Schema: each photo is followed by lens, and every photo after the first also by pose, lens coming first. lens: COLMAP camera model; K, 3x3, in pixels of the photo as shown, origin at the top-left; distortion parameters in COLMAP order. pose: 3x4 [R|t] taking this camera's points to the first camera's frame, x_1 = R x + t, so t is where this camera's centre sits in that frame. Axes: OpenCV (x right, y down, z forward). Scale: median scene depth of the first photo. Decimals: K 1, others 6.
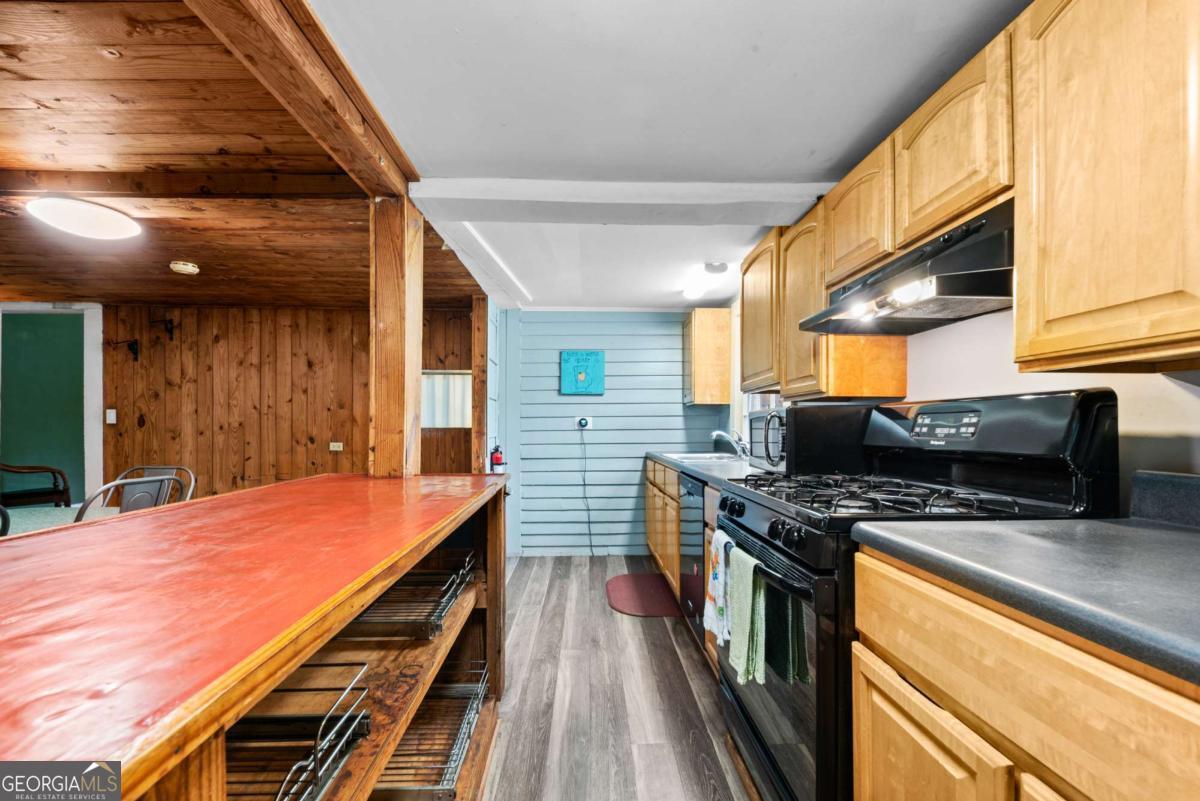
lens RADIAL K [[473.8, 0, 589.0], [0, 473.8, 406.8], [0, 0, 1]] dist [0.015959, -0.009357]
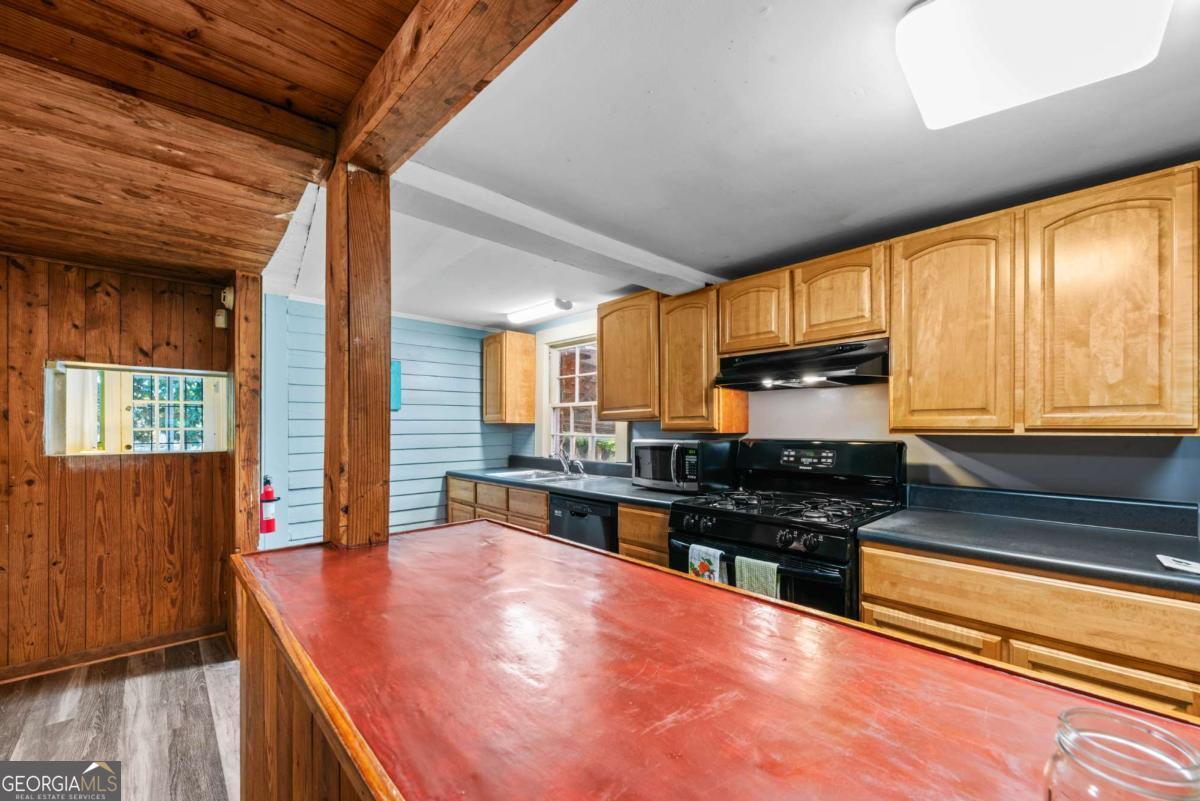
lens RADIAL K [[473.8, 0, 589.0], [0, 473.8, 406.8], [0, 0, 1]] dist [0.015959, -0.009357]
pose [[0.753283, 0.026949, 0.657144, -0.628742], [-0.025802, 0.999602, -0.011416, -0.066818], [-0.657190, -0.008356, 0.753679, 0.197155]]
